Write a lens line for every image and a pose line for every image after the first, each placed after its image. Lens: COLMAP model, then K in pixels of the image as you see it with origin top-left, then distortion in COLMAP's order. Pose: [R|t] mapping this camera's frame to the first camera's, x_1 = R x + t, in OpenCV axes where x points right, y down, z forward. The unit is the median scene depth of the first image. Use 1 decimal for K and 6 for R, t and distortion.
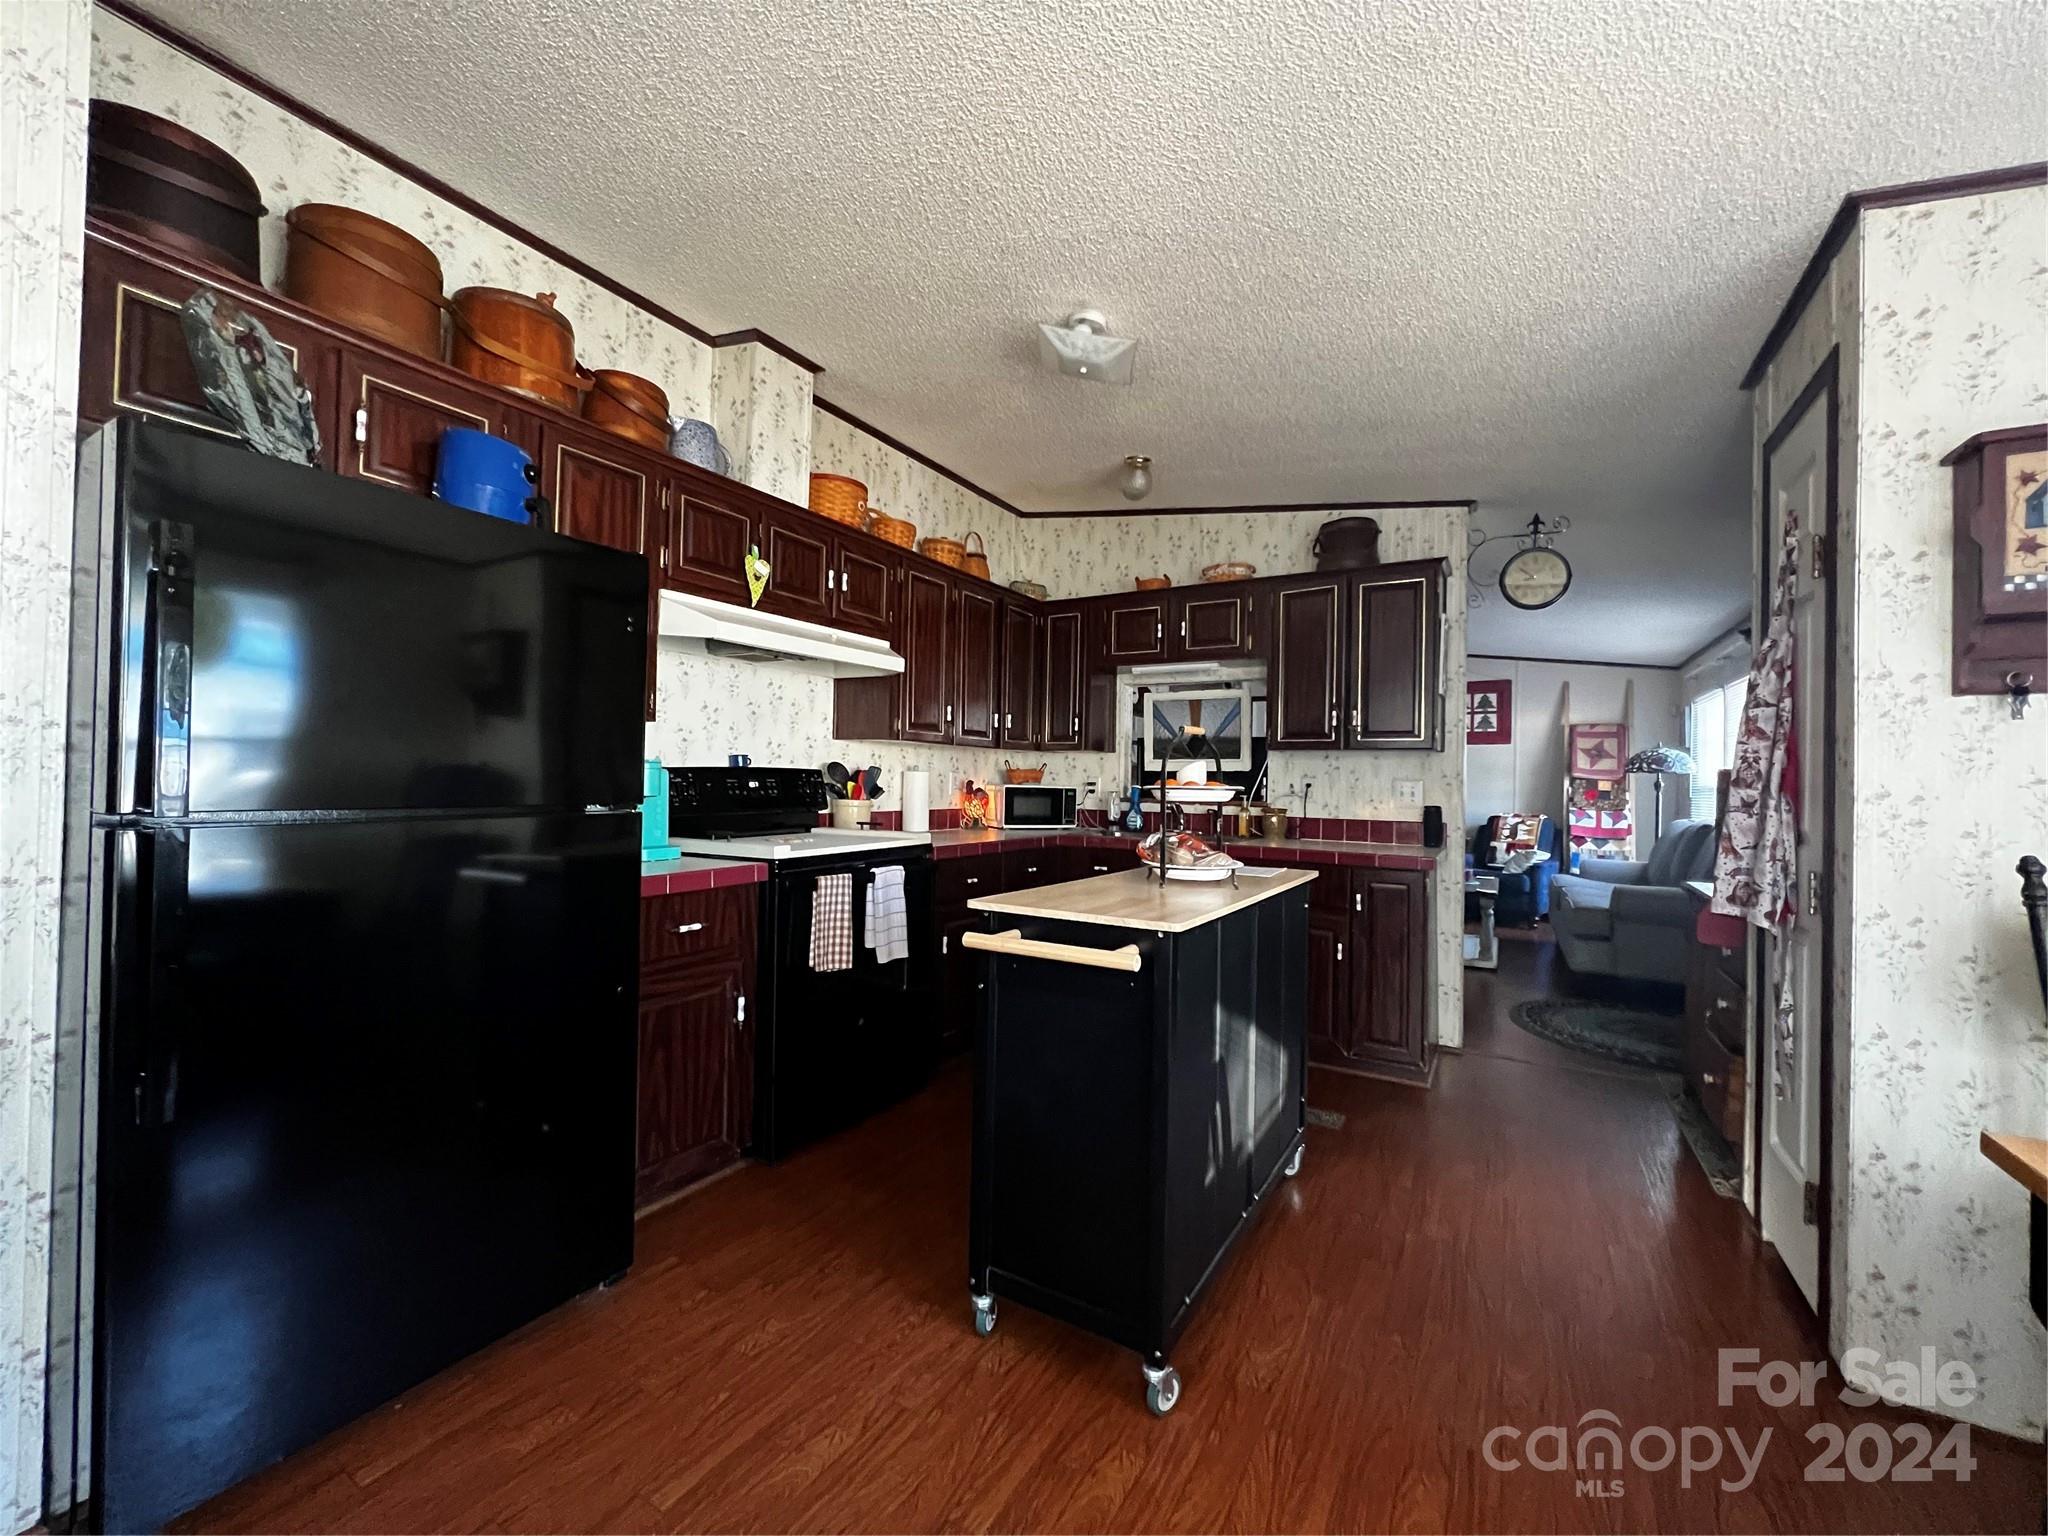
lens RADIAL K [[825.0, 0, 1026.0], [0, 825.0, 766.5], [0, 0, 1]] dist [0.002622, -0.000448]
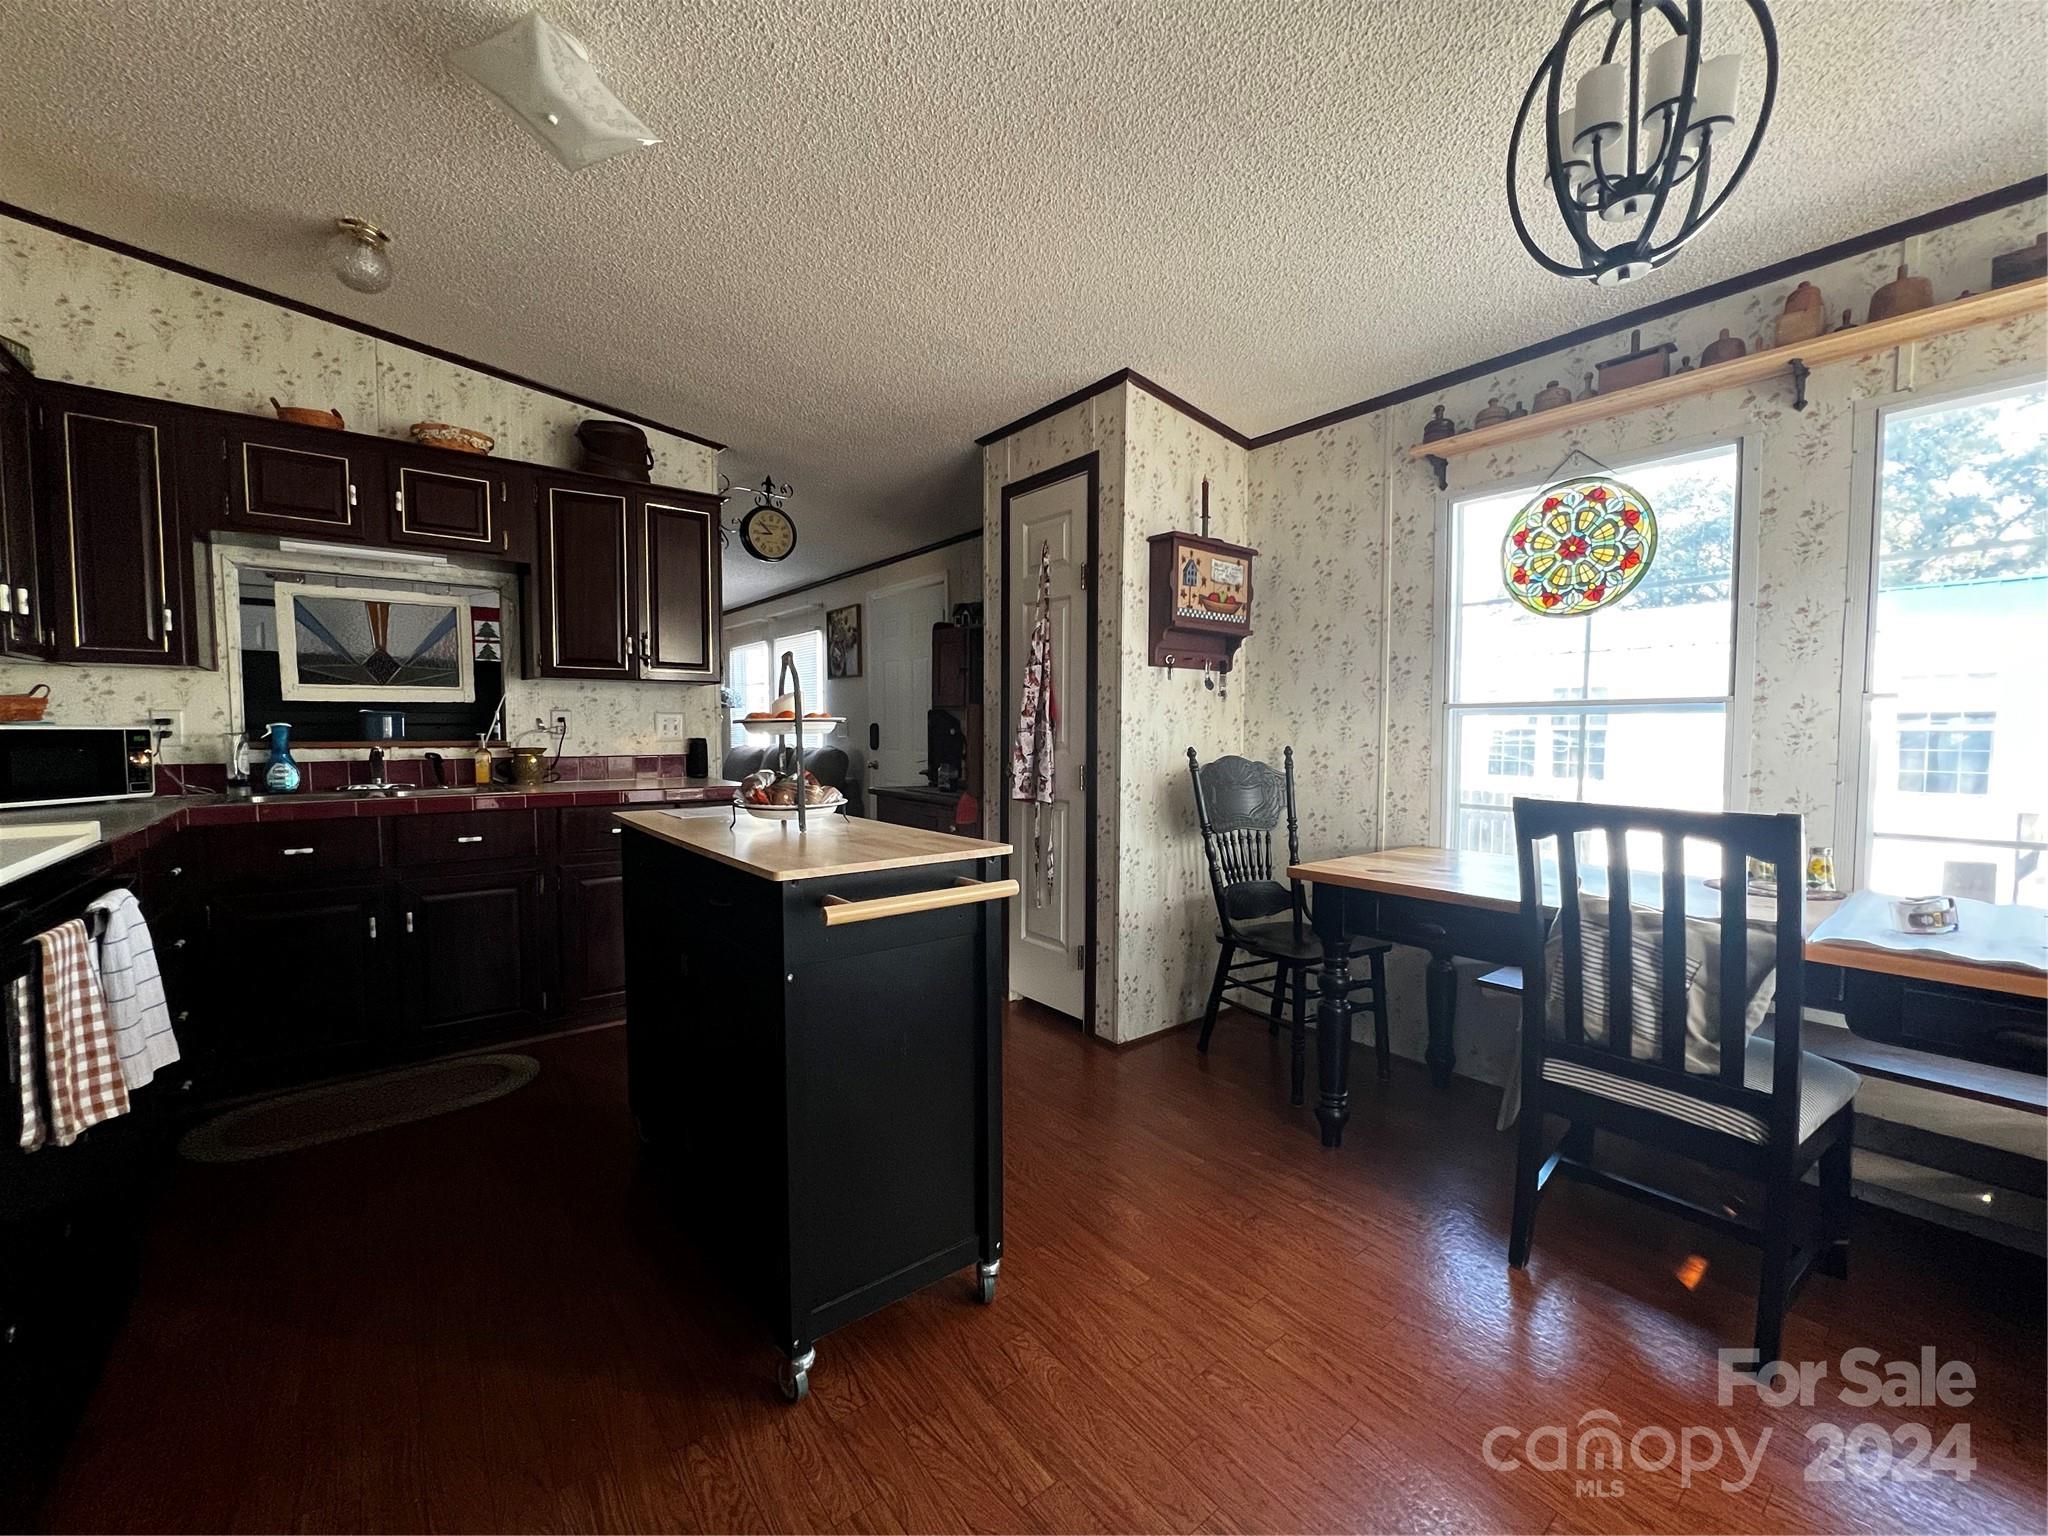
lens RADIAL K [[825.0, 0, 1026.5], [0, 825.0, 771.8], [0, 0, 1]] dist [0.002622, -0.000448]
pose [[0.351484, -0.070302, 0.933551, -0.305611], [-0.010473, 0.996819, 0.079009, 0.003826], [-0.936135, -0.037547, 0.349629, 0.235274]]
